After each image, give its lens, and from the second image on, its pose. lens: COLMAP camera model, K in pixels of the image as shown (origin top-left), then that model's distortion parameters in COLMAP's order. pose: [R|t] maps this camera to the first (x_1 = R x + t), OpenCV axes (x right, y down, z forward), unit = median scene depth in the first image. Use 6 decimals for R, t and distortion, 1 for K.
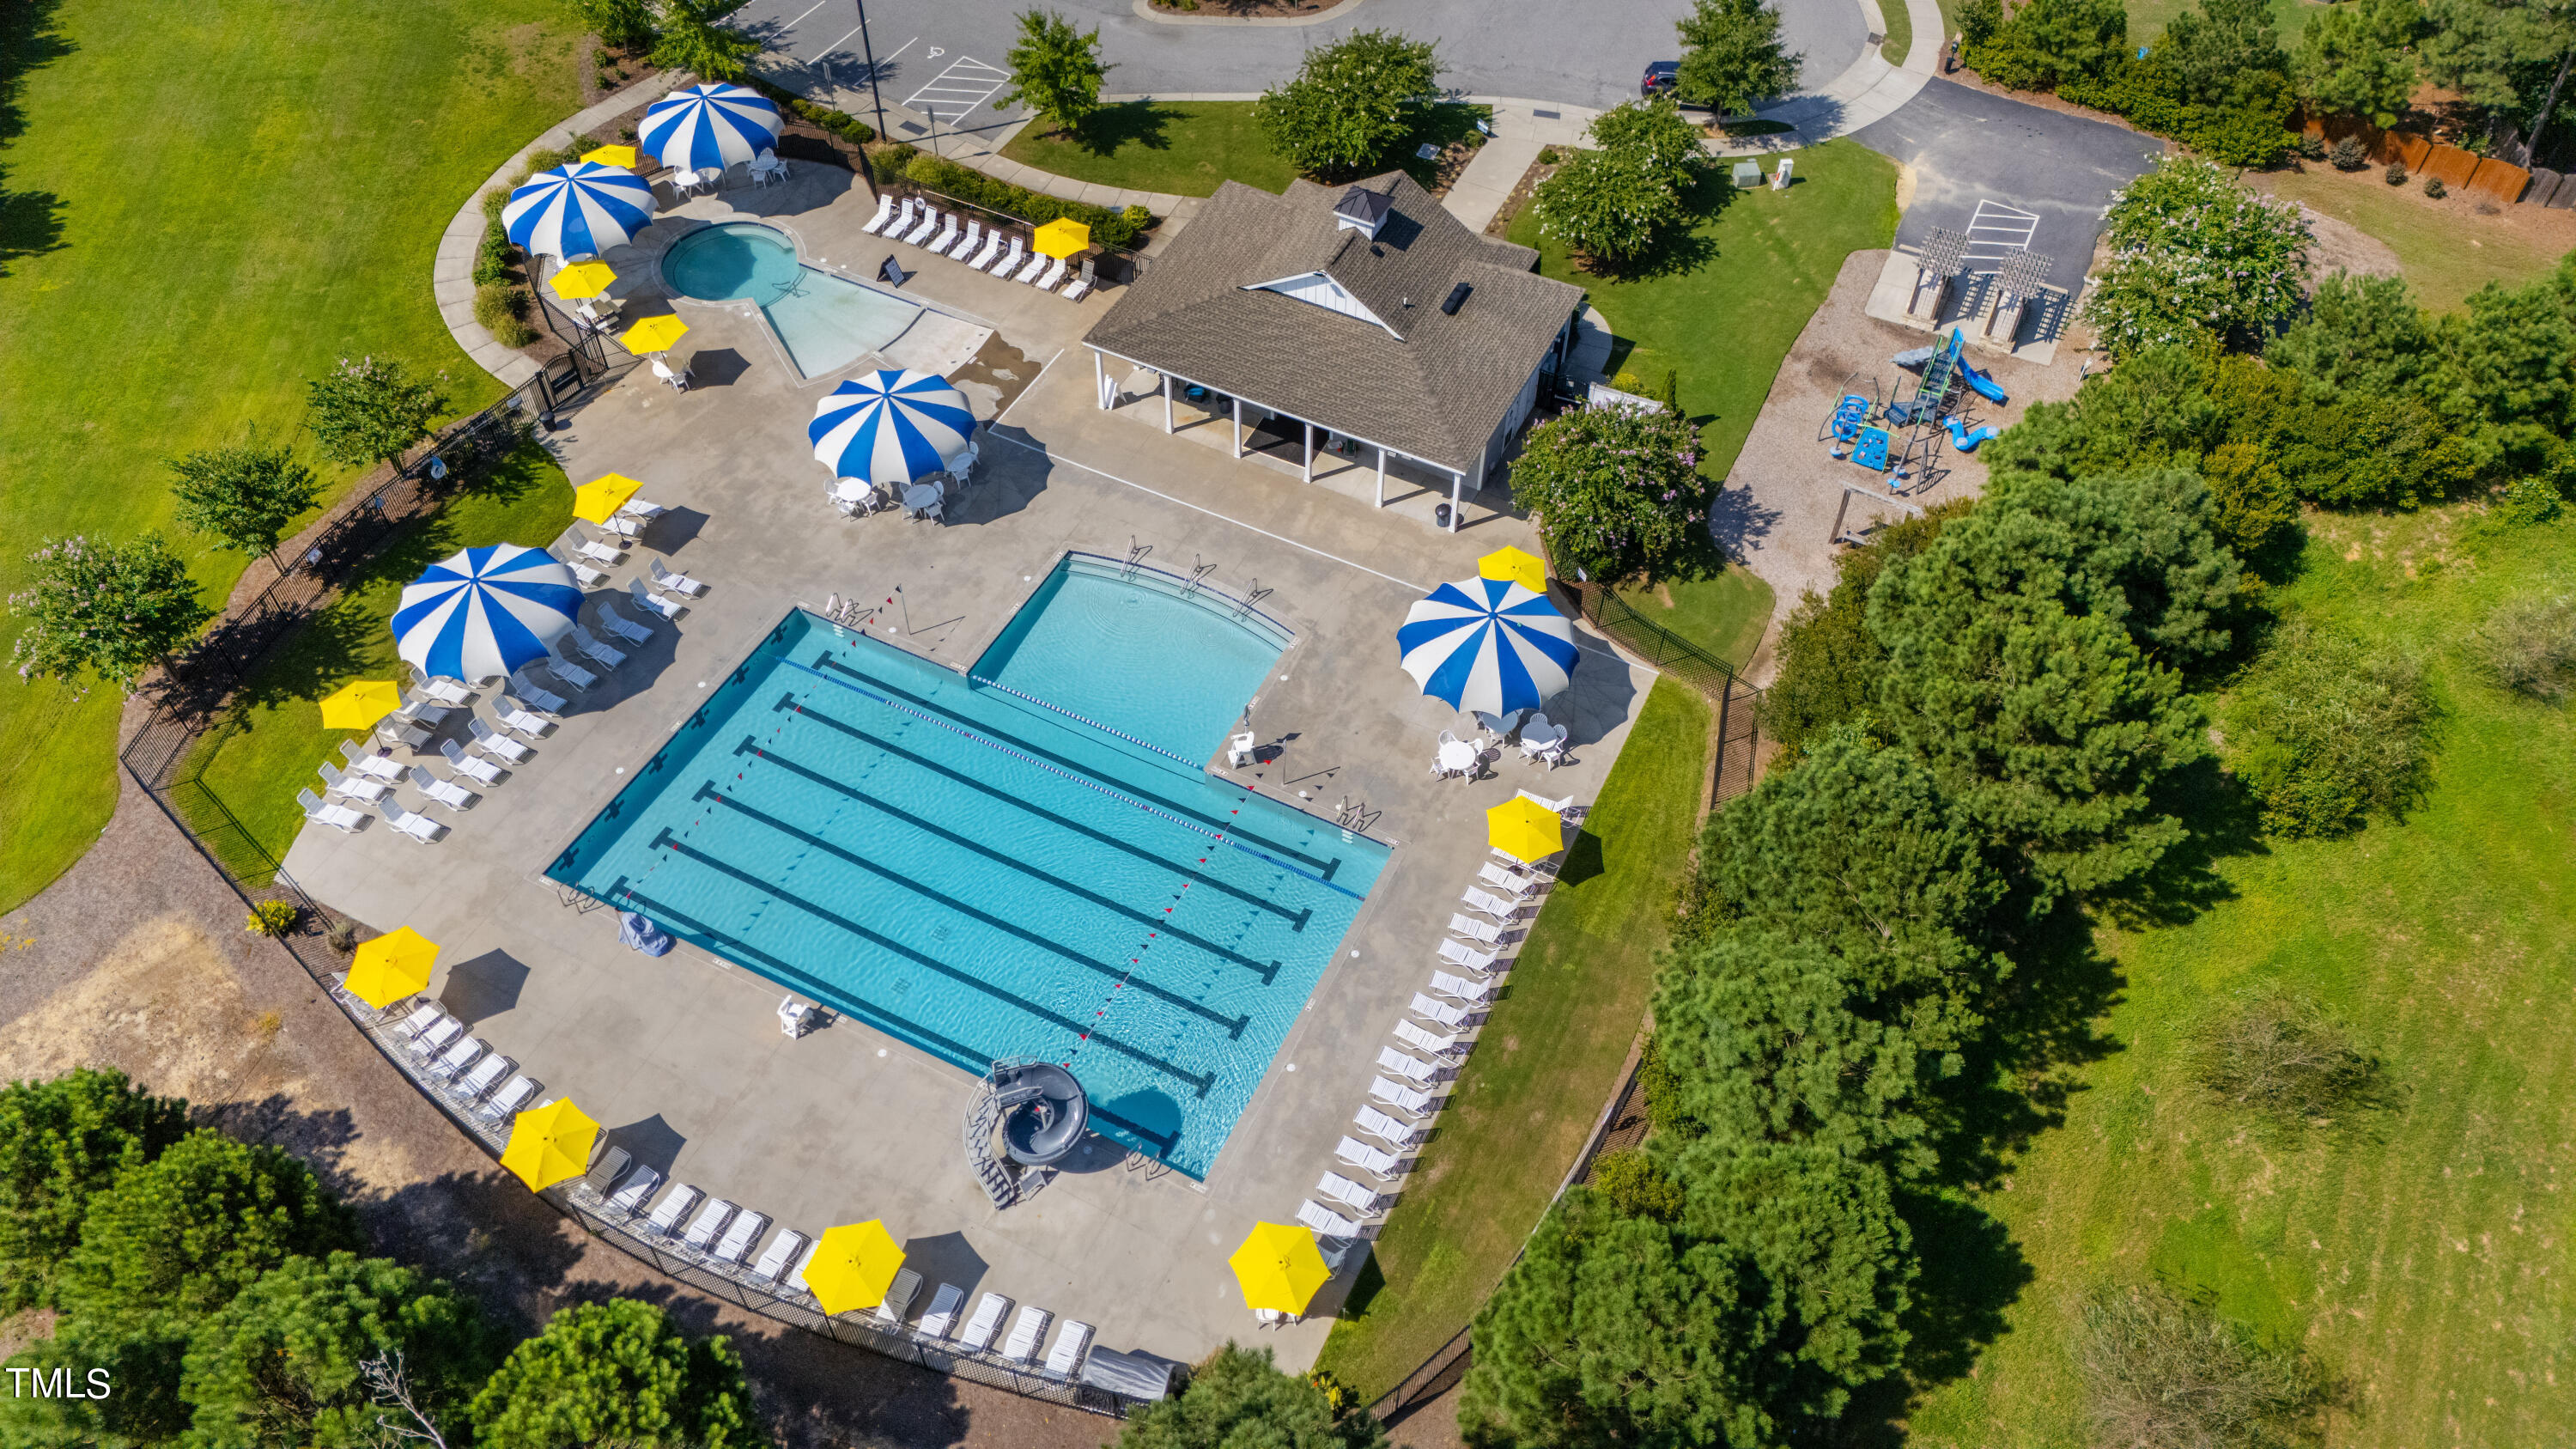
lens RADIAL K [[1805.7, 0, 1288.0], [0, 1805.7, 724.5], [0, 0, 1]] dist [0.001889, 0.001307]
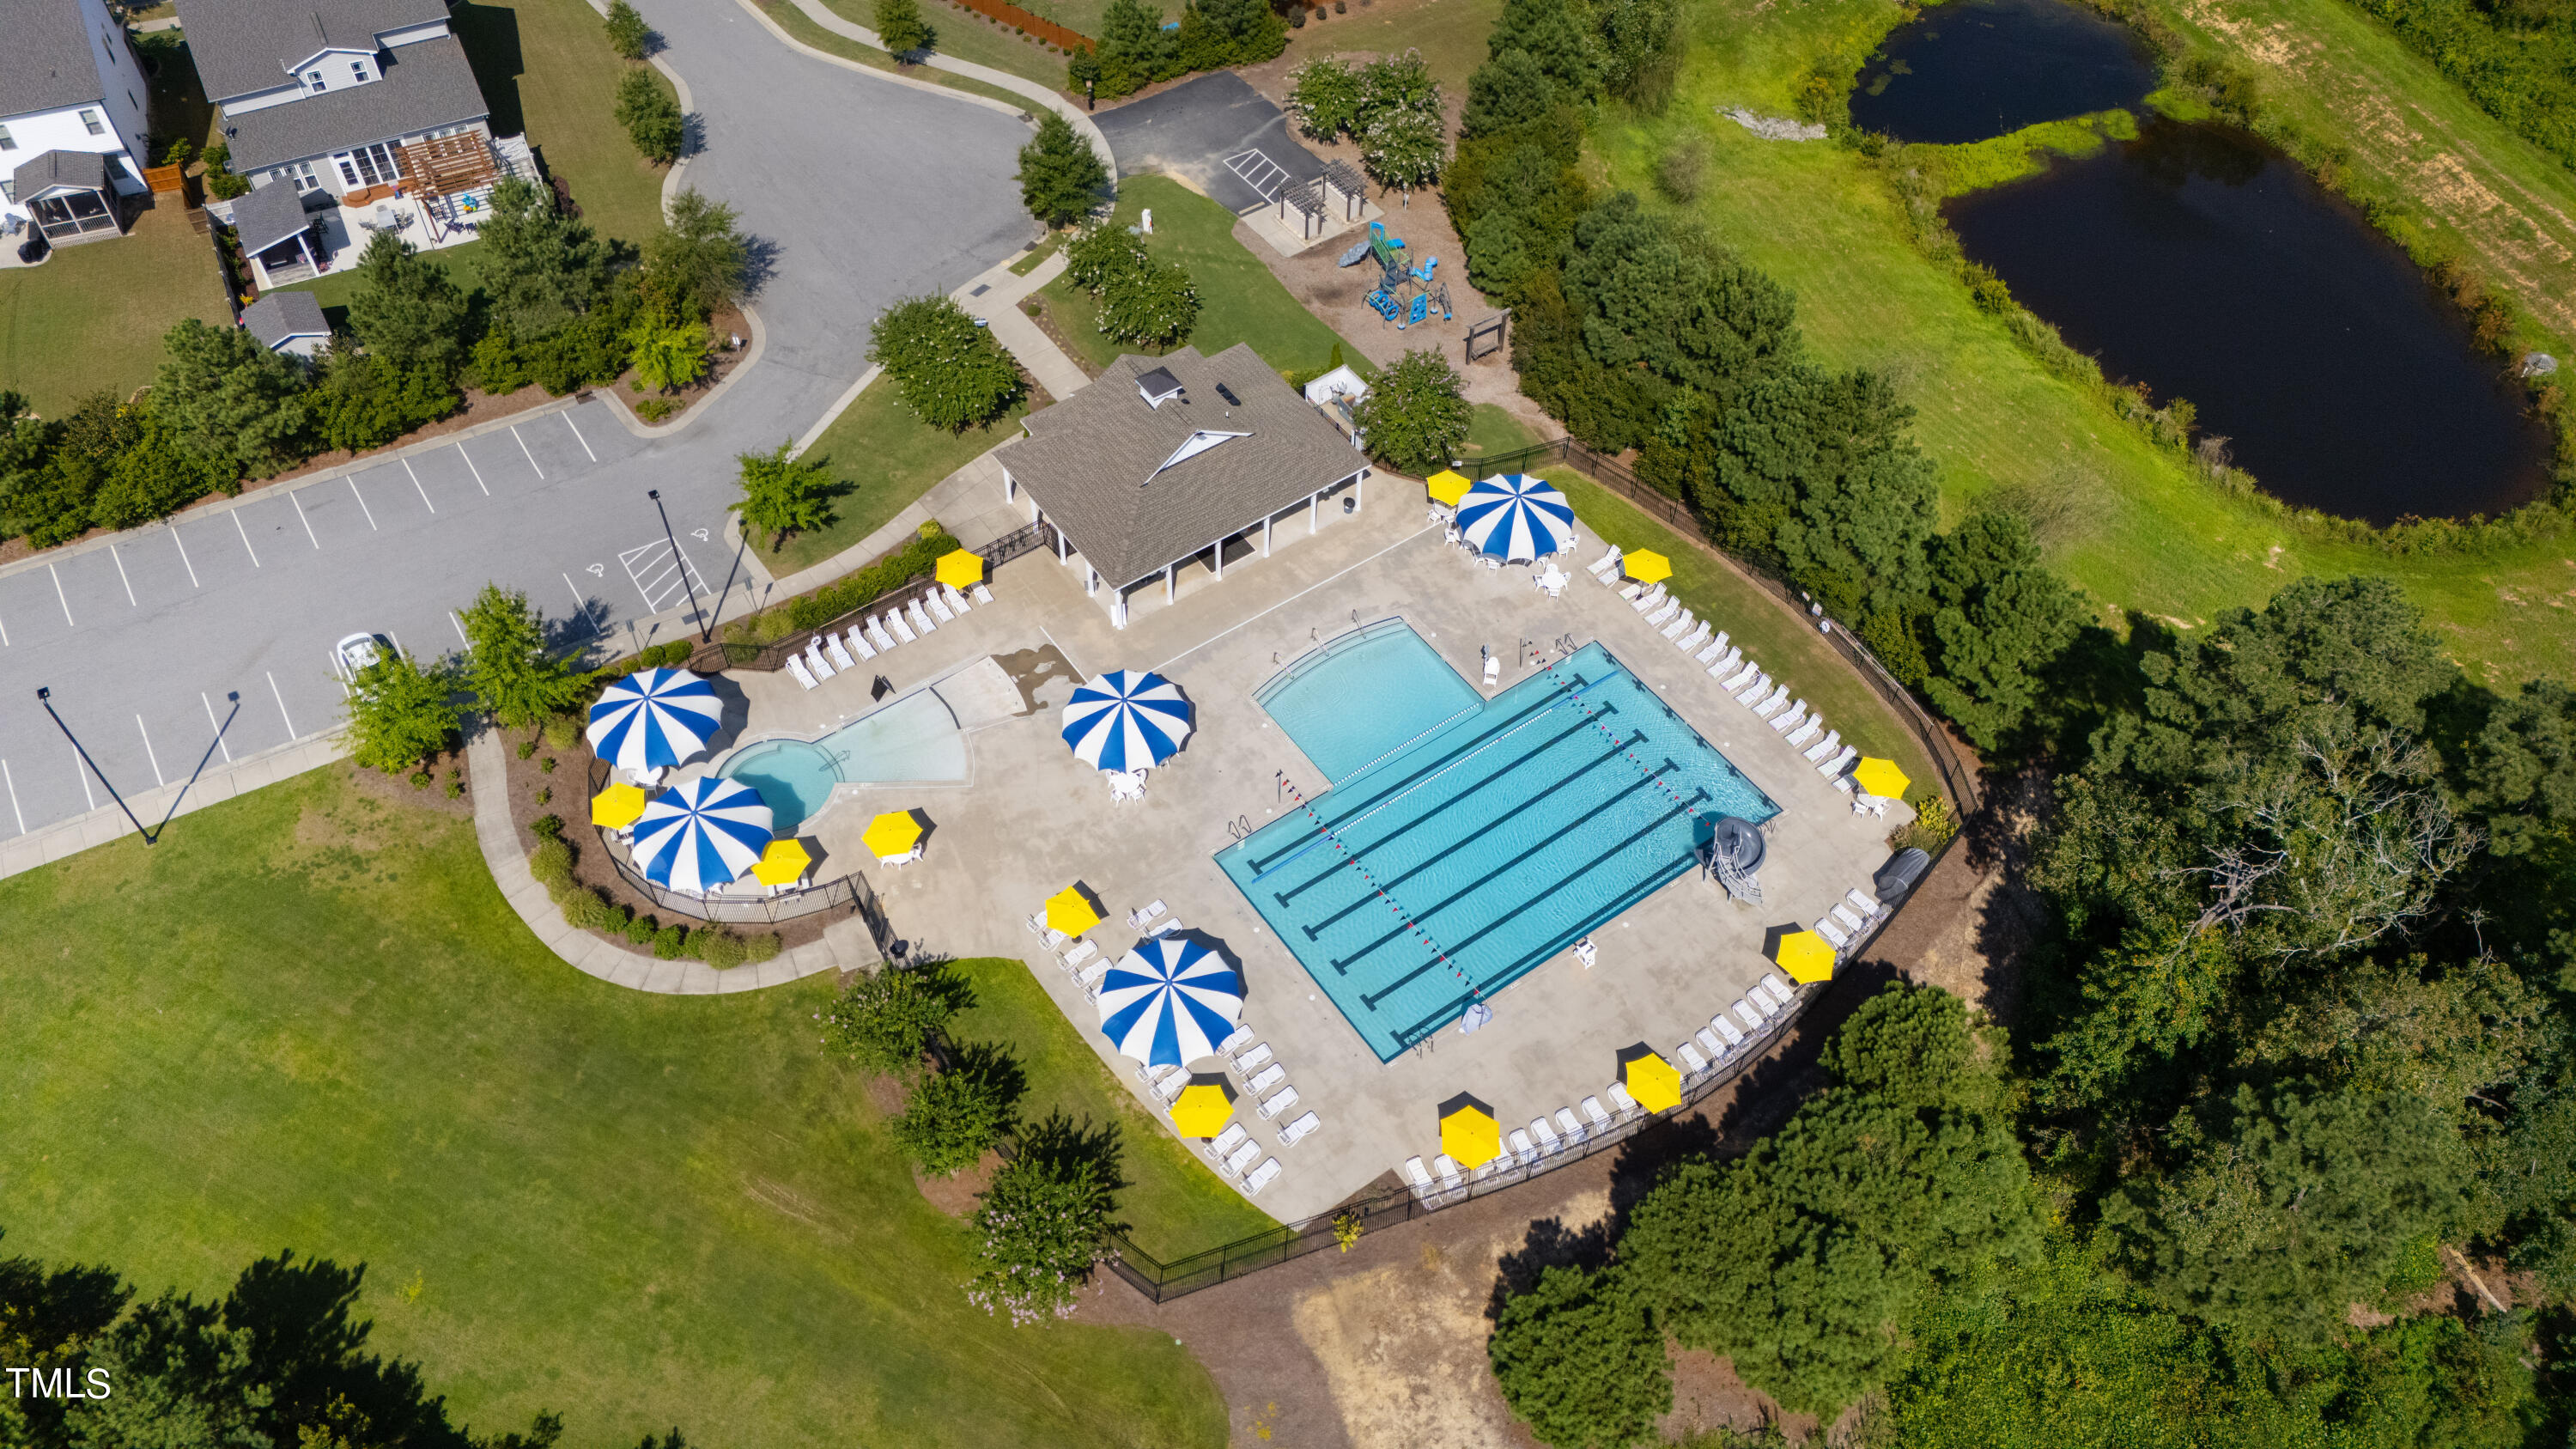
lens RADIAL K [[1875.5, 0, 1288.0], [0, 1875.5, 724.5], [0, 0, 1]] dist [0.029652, -0.002243]
pose [[0.482548, -0.685102, 0.545694, -1.000806], [0.689970, 0.681117, 0.244993, -0.459668], [-0.539527, 0.258292, 0.801372, -0.121191]]
